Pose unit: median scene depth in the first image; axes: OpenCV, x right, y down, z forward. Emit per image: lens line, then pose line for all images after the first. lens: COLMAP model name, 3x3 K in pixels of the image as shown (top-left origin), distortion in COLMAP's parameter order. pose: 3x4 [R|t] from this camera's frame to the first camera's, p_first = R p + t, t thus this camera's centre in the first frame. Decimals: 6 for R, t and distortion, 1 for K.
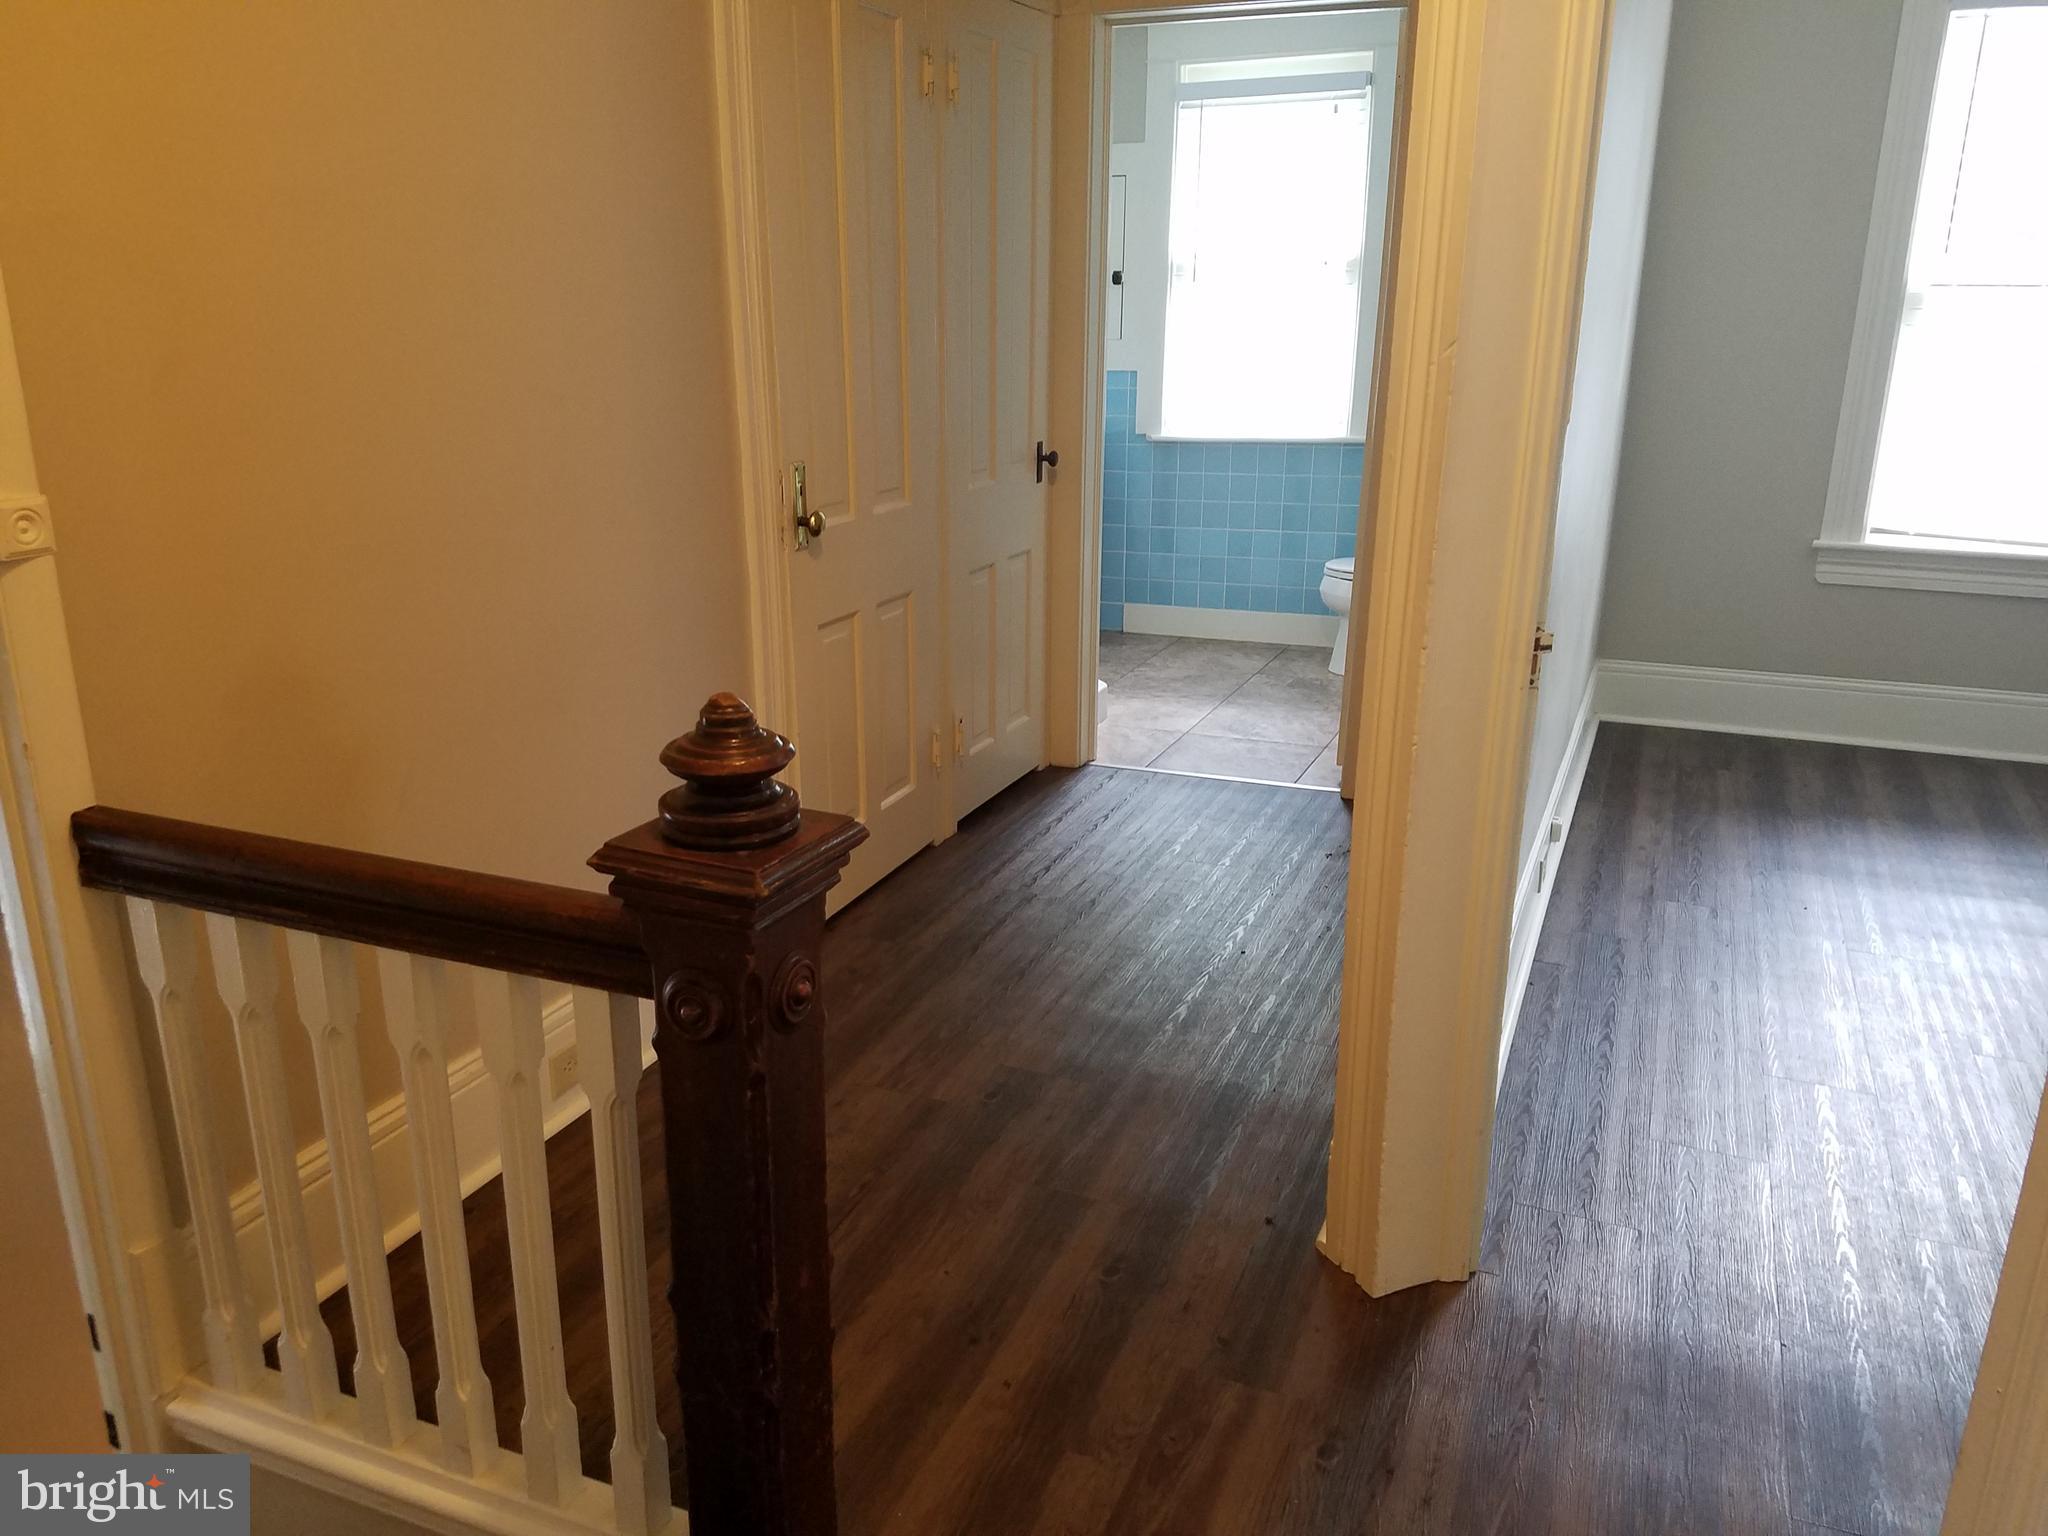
lens RADIAL K [[1579.5, 0, 1016.2], [0, 1579.5, 766.7], [0, 0, 1]] dist [-0.004259, -0.018051]
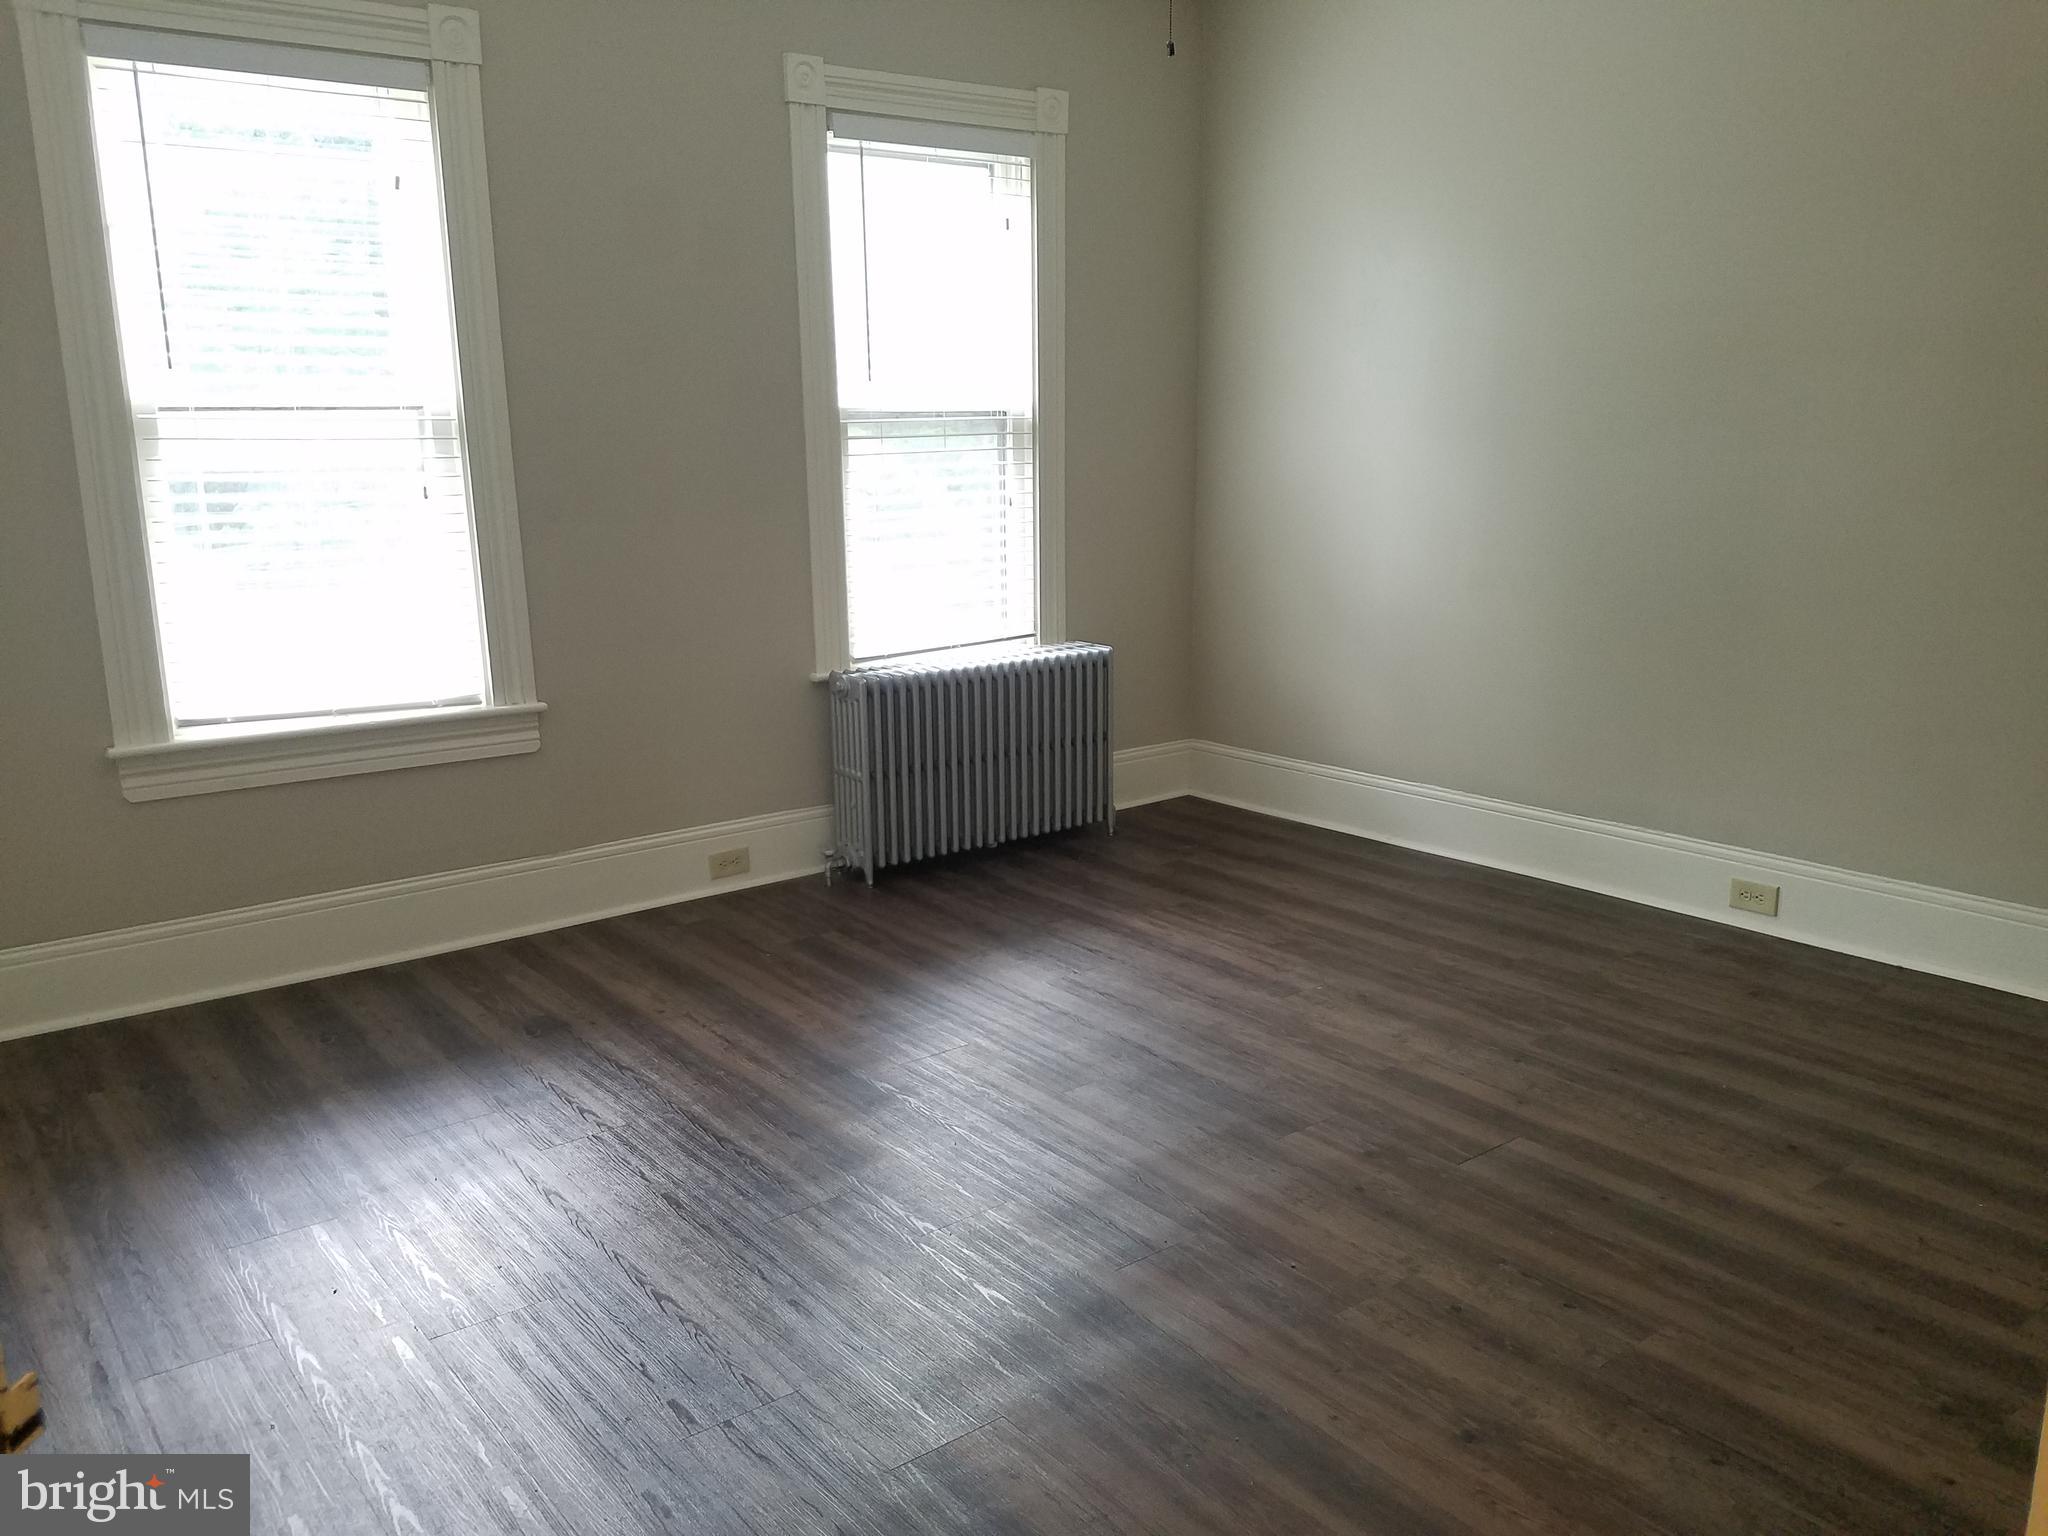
lens RADIAL K [[1579.5, 0, 1009.5], [0, 1579.5, 777.8], [0, 0, 1]] dist [-0.004259, -0.018051]
pose [[0.482700, -0.206673, 0.851051, 0.078473], [0.268154, 0.959962, 0.081029, -0.081043], [-0.833723, 0.189100, 0.518794, 0.271863]]
